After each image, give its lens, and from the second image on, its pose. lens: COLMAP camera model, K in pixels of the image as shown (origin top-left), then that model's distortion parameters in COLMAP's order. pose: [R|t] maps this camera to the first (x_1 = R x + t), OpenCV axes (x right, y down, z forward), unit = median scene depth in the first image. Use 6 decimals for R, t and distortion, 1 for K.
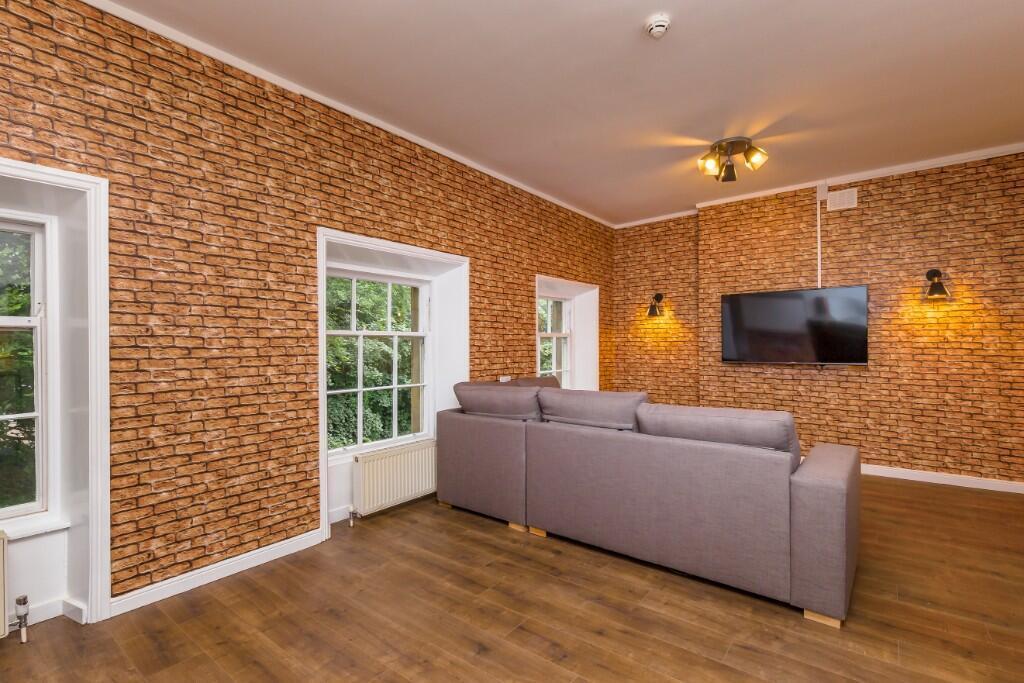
lens RADIAL K [[482.0, 0, 509.1], [0, 482.0, 343.6], [0, 0, 1]] dist [0.014318, -0.001539]
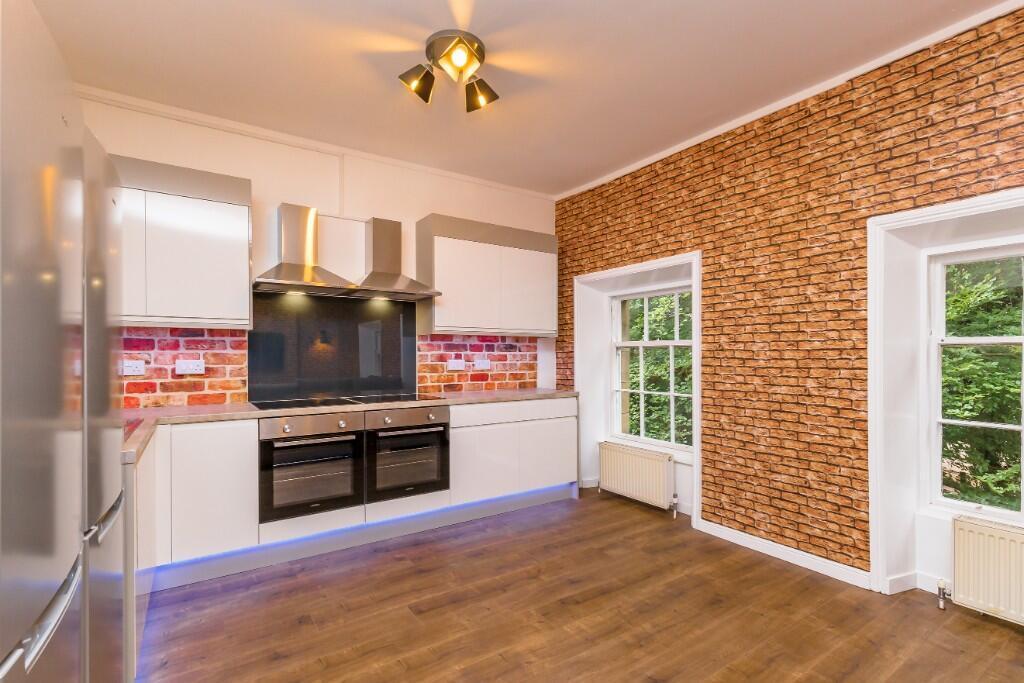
lens RADIAL K [[482.0, 0, 518.7], [0, 482.0, 346.5], [0, 0, 1]] dist [0.014318, -0.001539]
pose [[-0.306301, -0.002701, -0.951931, 0.717945], [0.011285, 0.999915, -0.006469, -0.021384], [0.951868, -0.012724, -0.306244, 0.794034]]
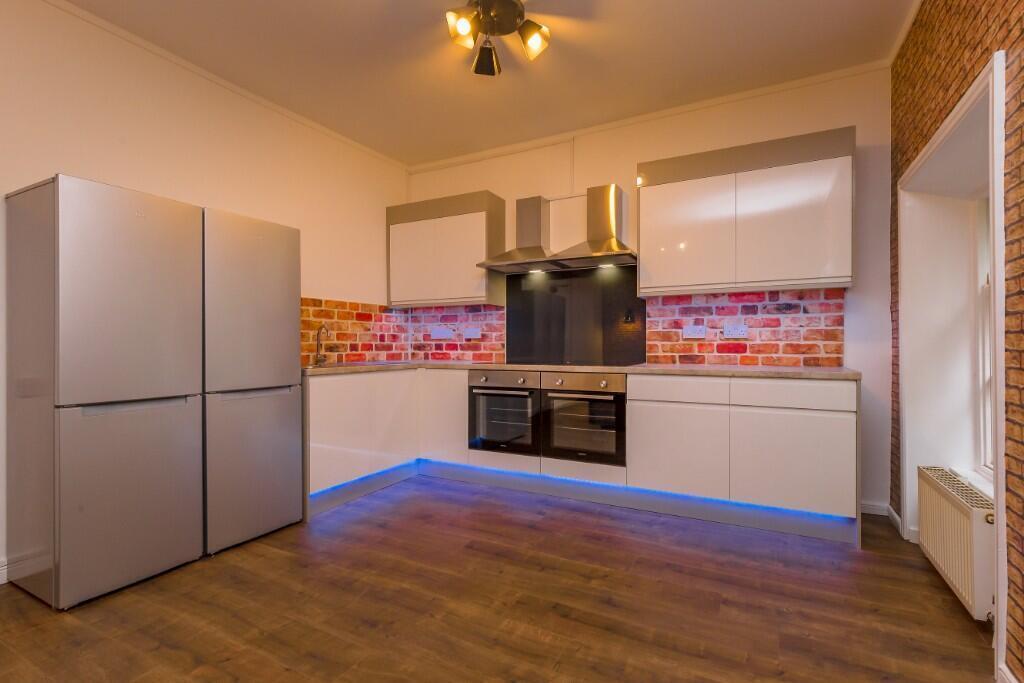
lens RADIAL K [[482.0, 0, 512.2], [0, 482.0, 347.8], [0, 0, 1]] dist [0.014318, -0.001539]
pose [[-0.984809, 0.020017, -0.172486, -0.024032], [0.018518, 0.999776, 0.010297, 0.048151], [0.172653, 0.006947, -0.984958, 1.338432]]
